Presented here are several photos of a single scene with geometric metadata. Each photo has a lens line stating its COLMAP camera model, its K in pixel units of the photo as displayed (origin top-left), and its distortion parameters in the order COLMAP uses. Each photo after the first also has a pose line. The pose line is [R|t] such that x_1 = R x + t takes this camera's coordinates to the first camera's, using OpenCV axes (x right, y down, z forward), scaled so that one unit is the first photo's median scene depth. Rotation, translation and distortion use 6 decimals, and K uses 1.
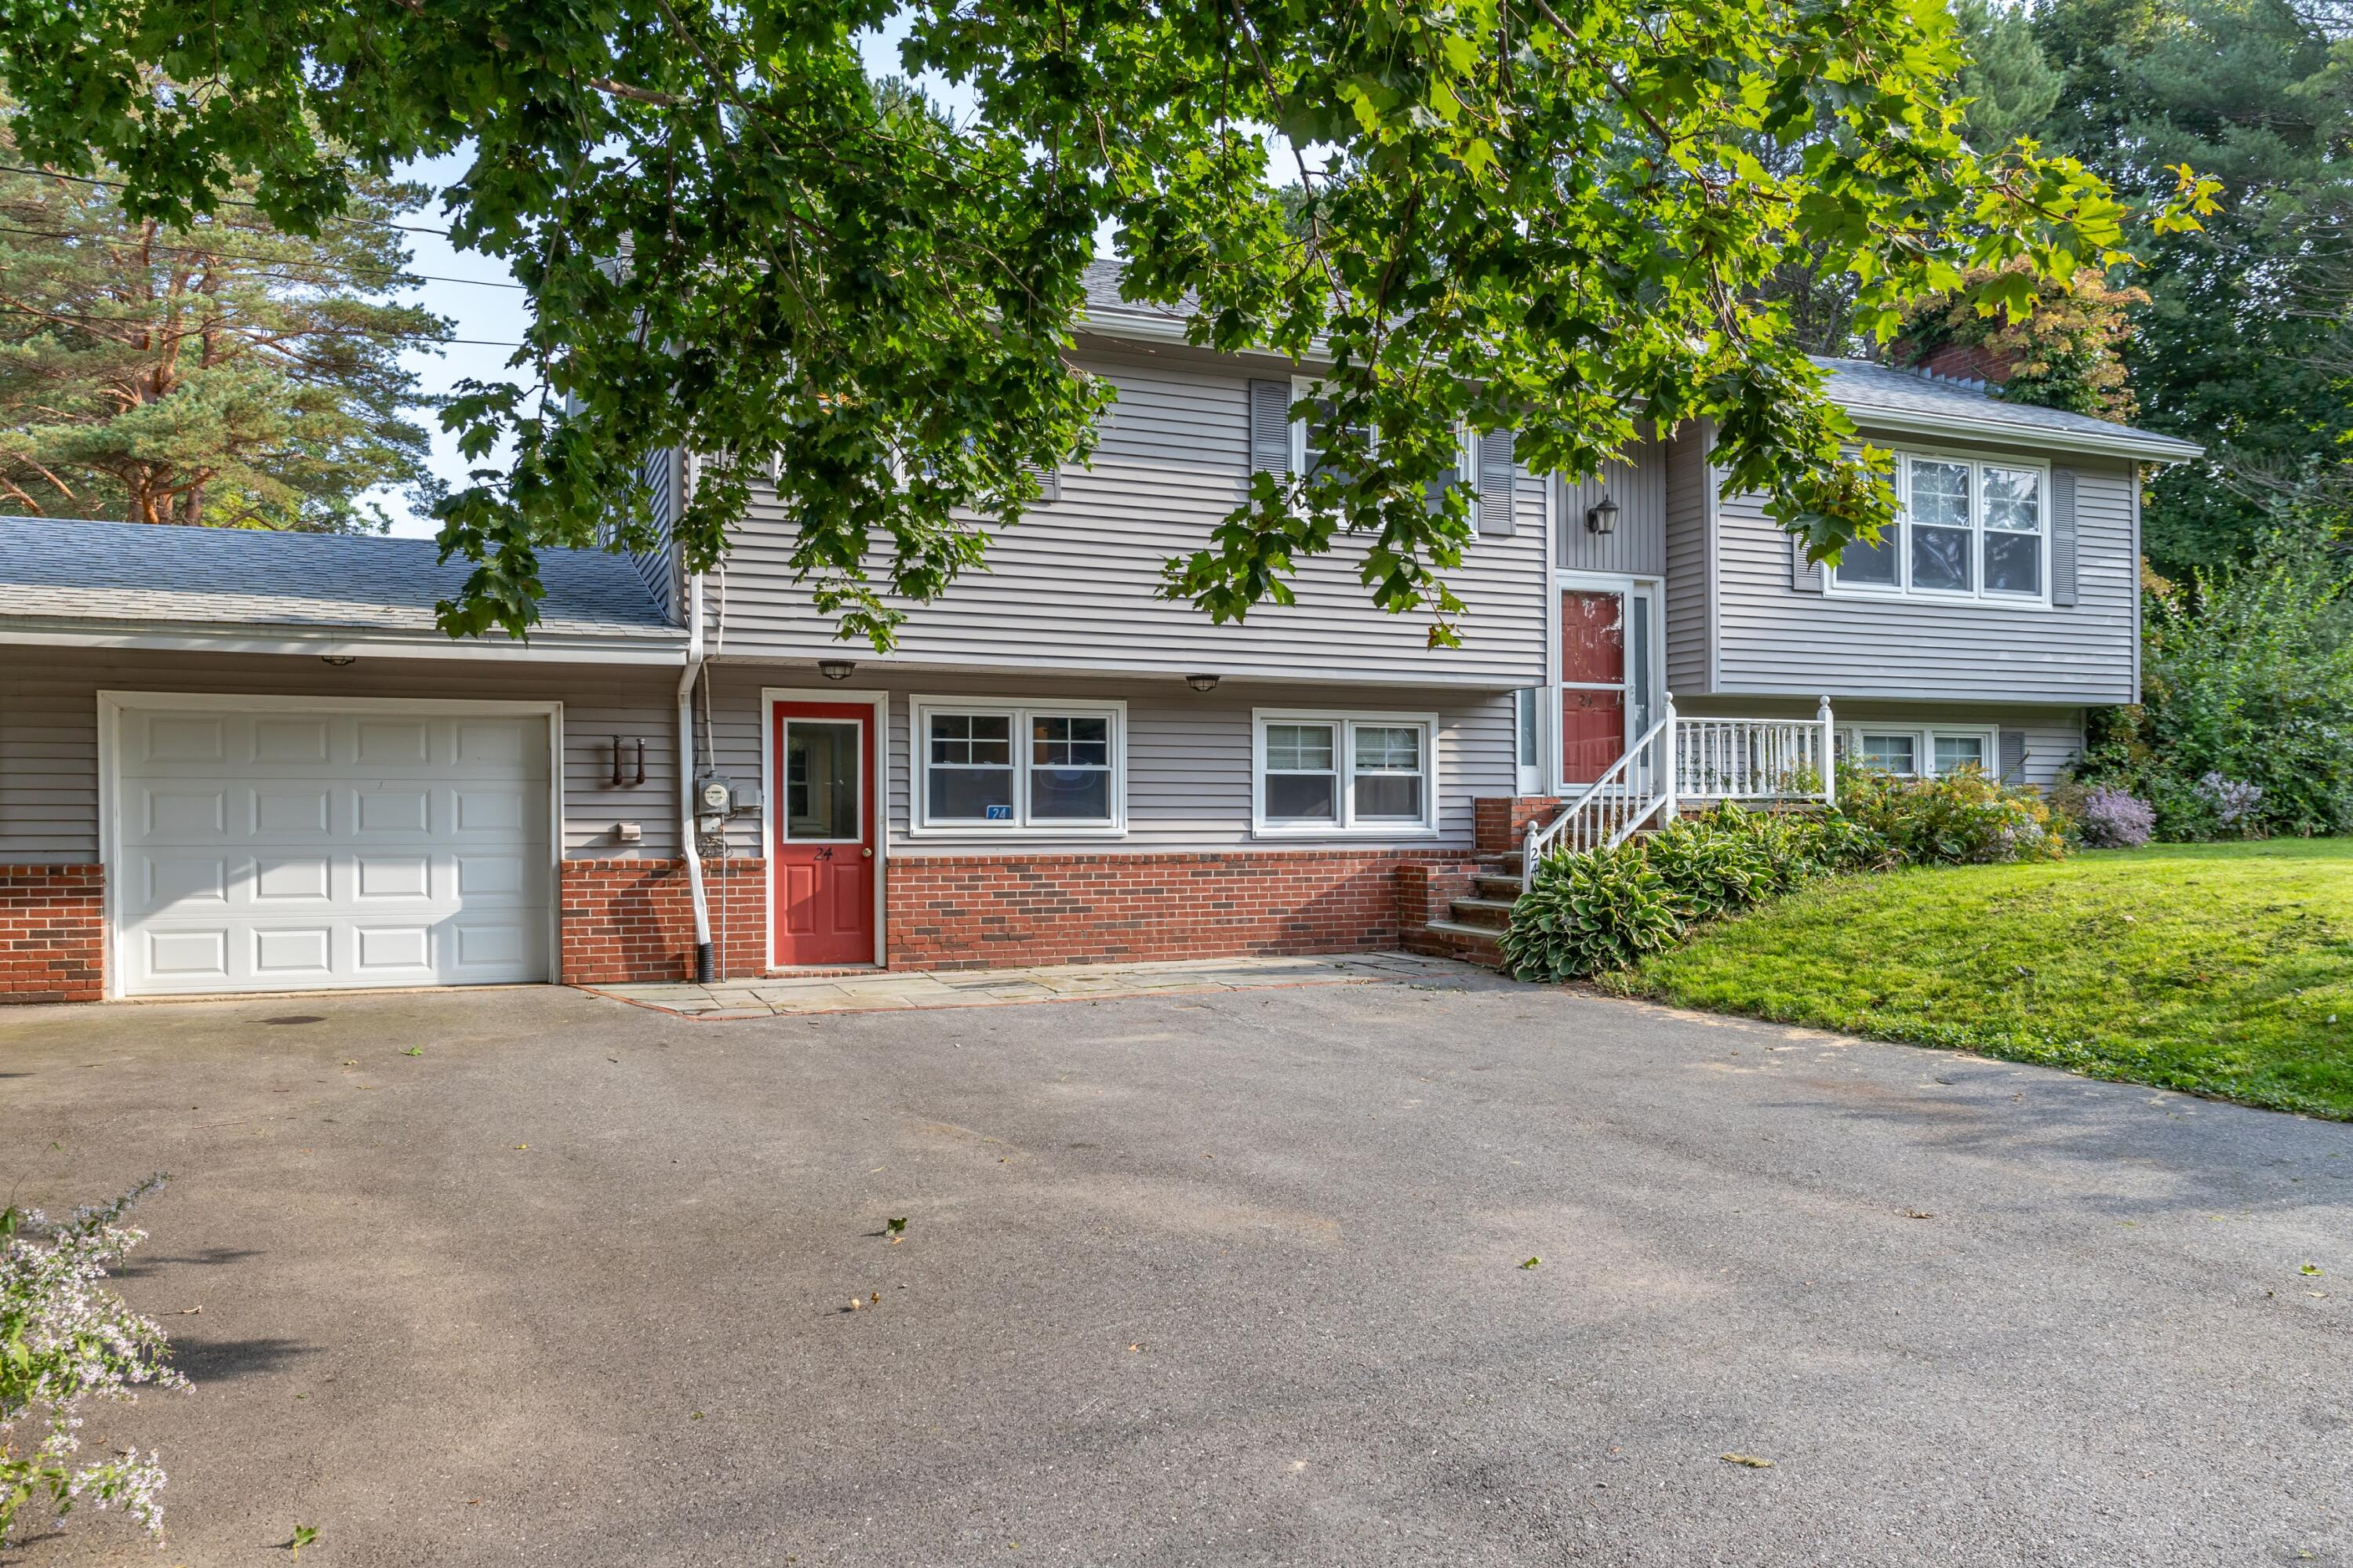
lens RADIAL K [[1622.8, 0, 1176.5], [0, 1622.8, 784.0], [0, 0, 1]] dist [-0.004375, -0.001711]
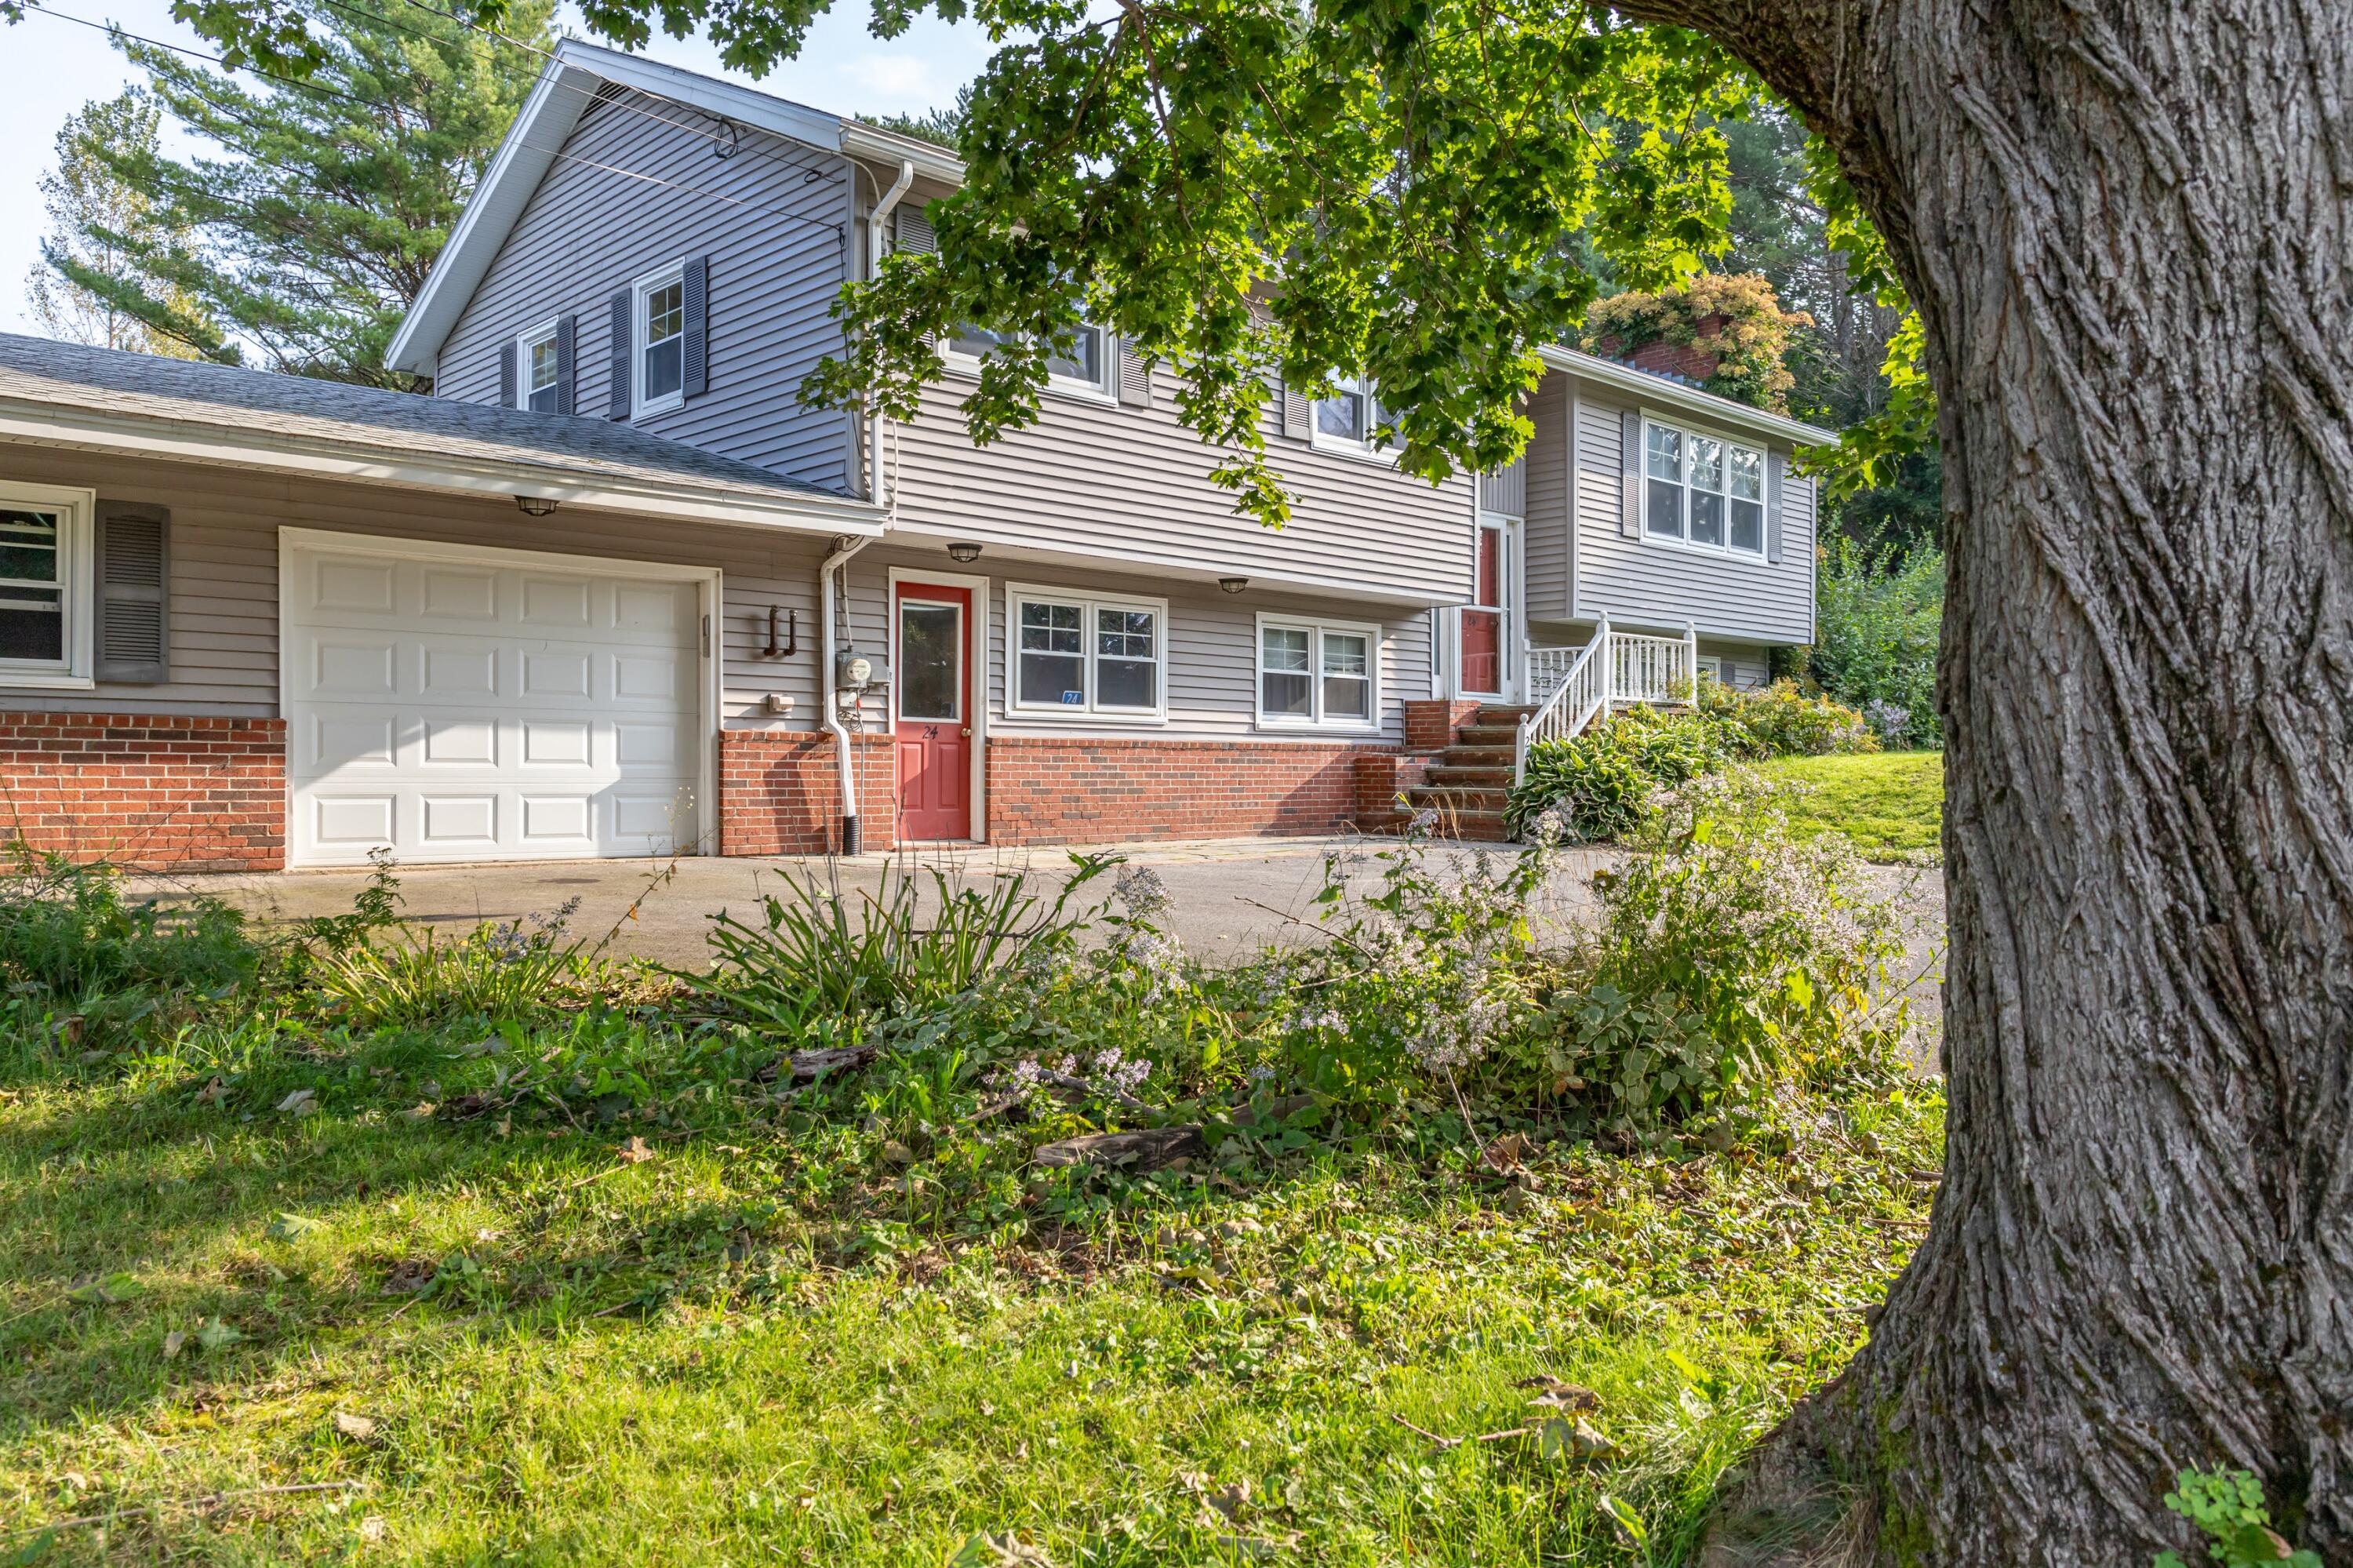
lens RADIAL K [[1659.6, 0, 1176.5], [0, 1659.6, 784.0], [0, 0, 1]] dist [-0.015362, -0.001665]
pose [[0.930925, 0.005961, 0.365163, -0.451498], [-0.017240, 0.999469, 0.027636, 0.043504], [-0.364804, -0.032023, 0.930533, -0.035761]]
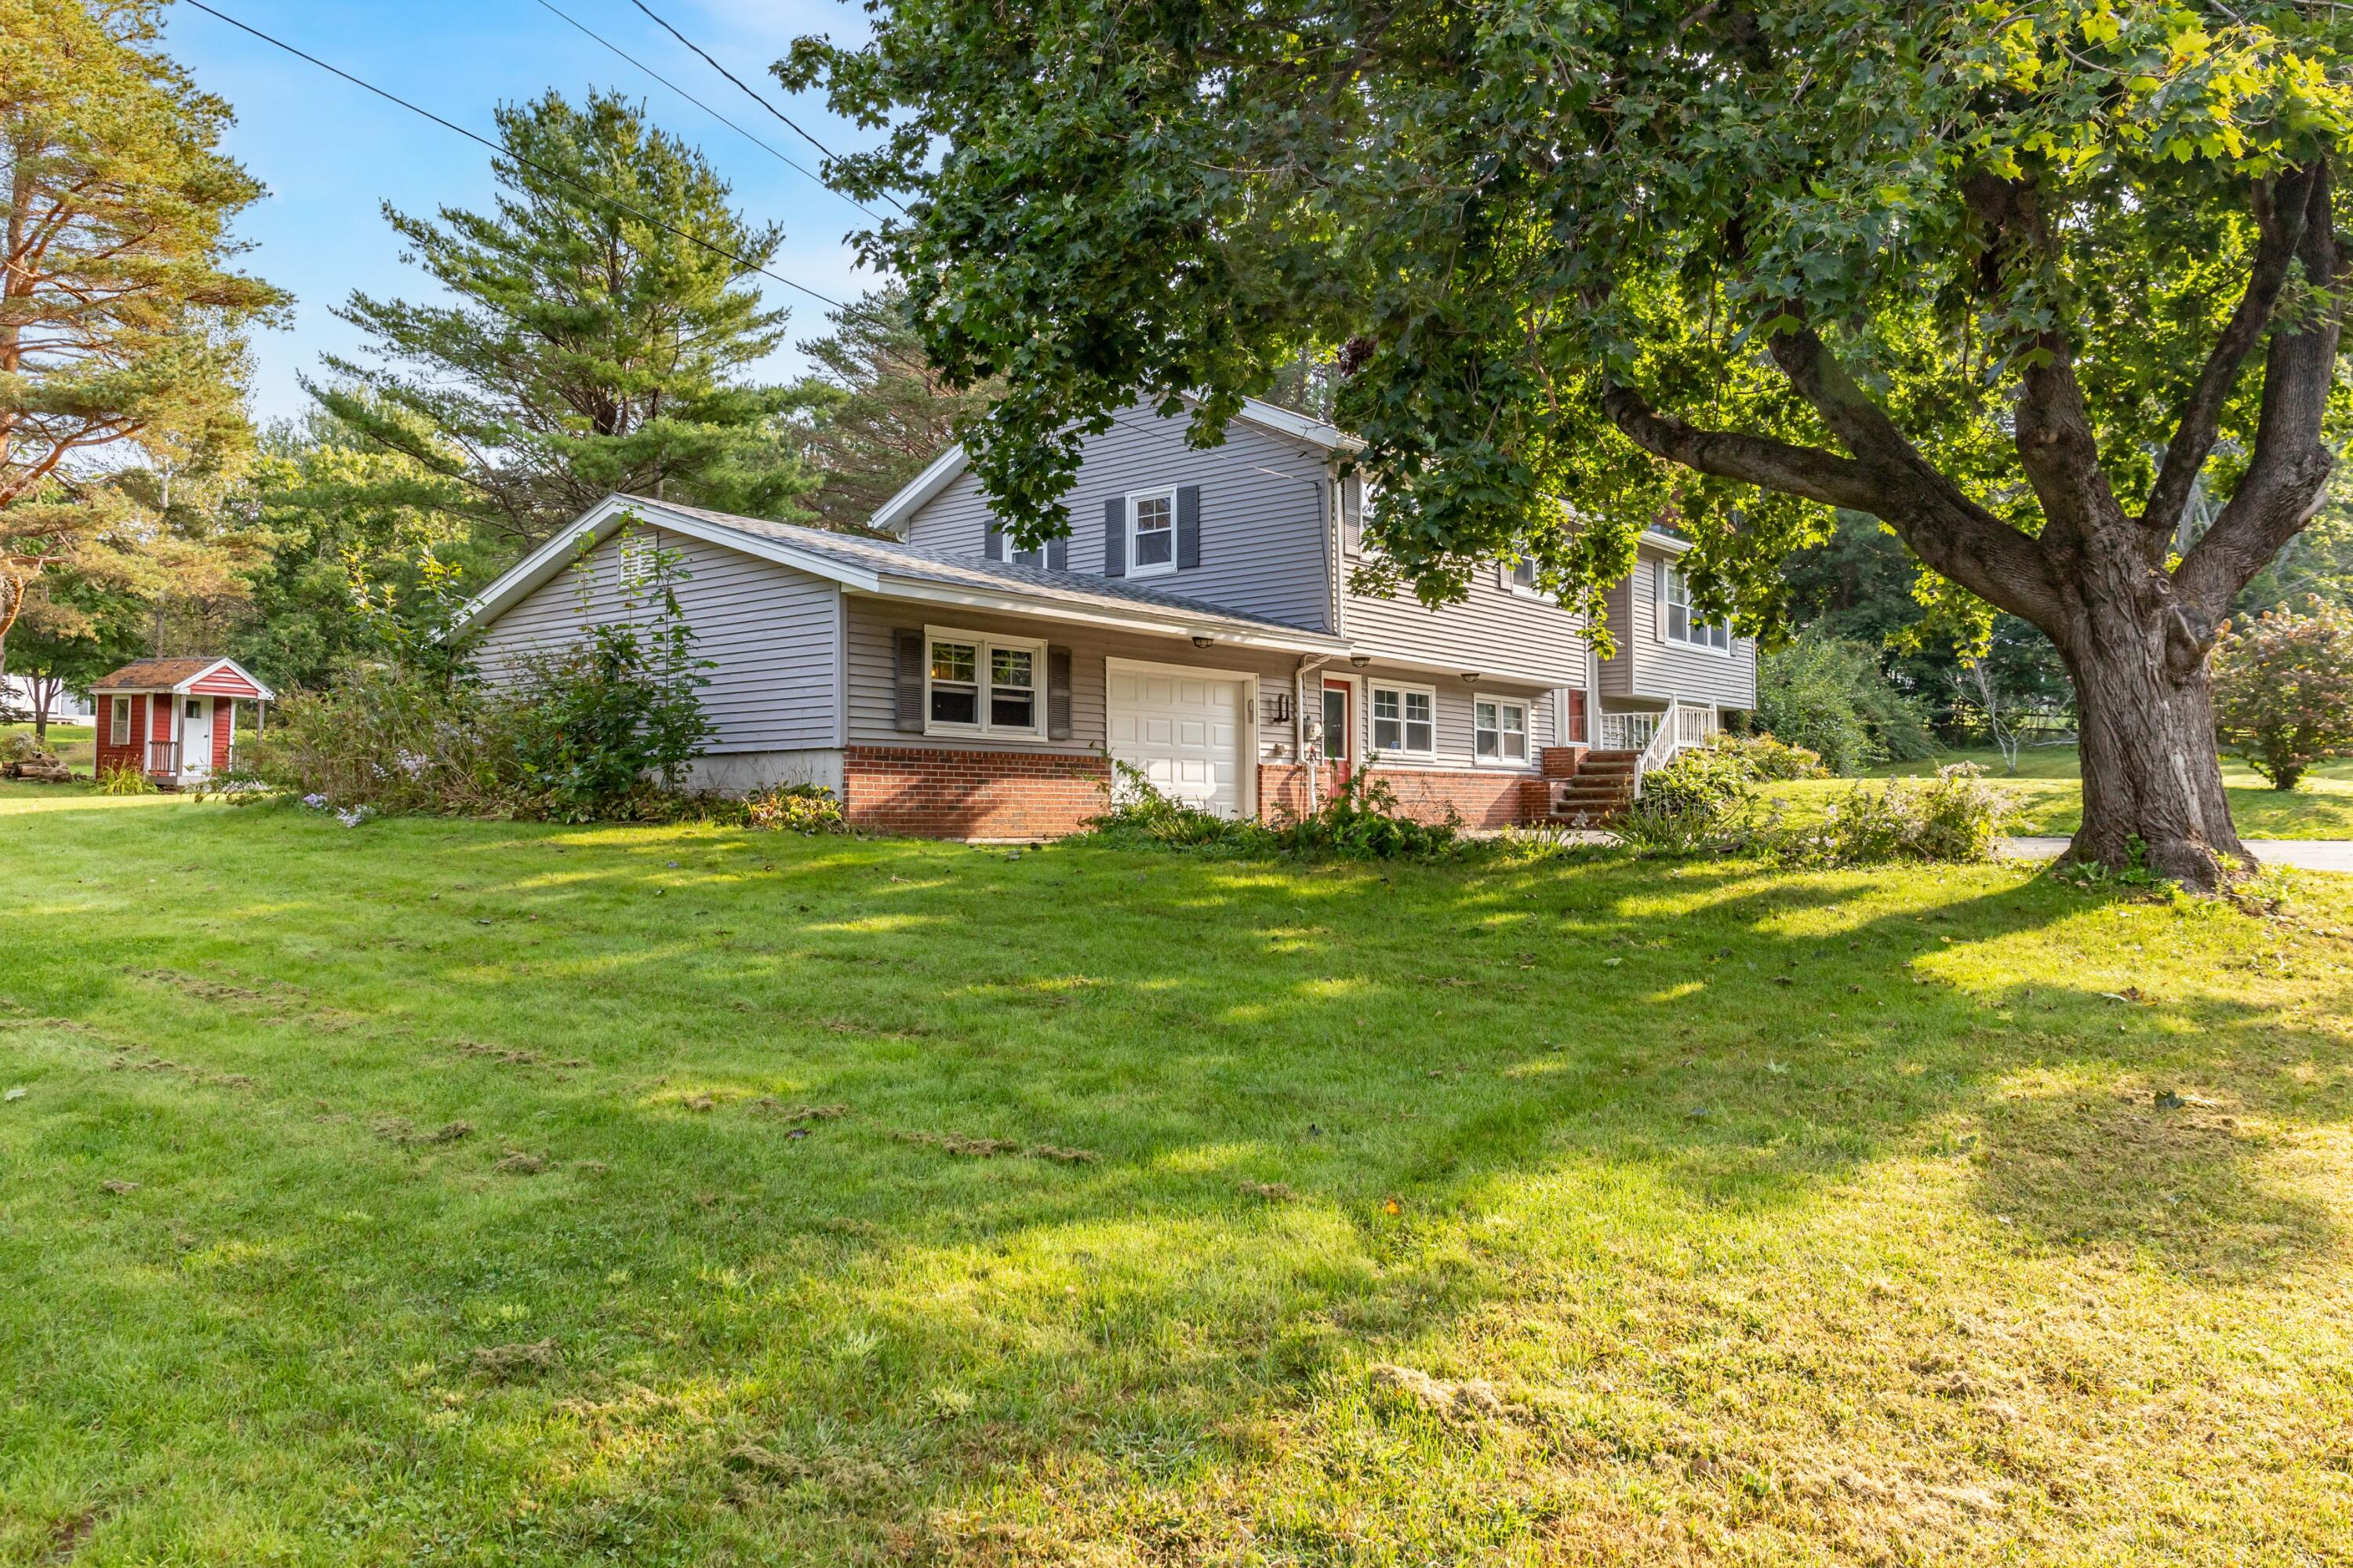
lens RADIAL K [[1622.8, 0, 1176.5], [0, 1622.8, 784.0], [0, 0, 1]] dist [-0.004375, -0.001711]
pose [[0.881705, 0.012441, 0.471638, -1.187903], [-0.011735, 0.999921, -0.004439, 0.072021], [-0.471656, -0.001621, 0.881781, -0.468927]]
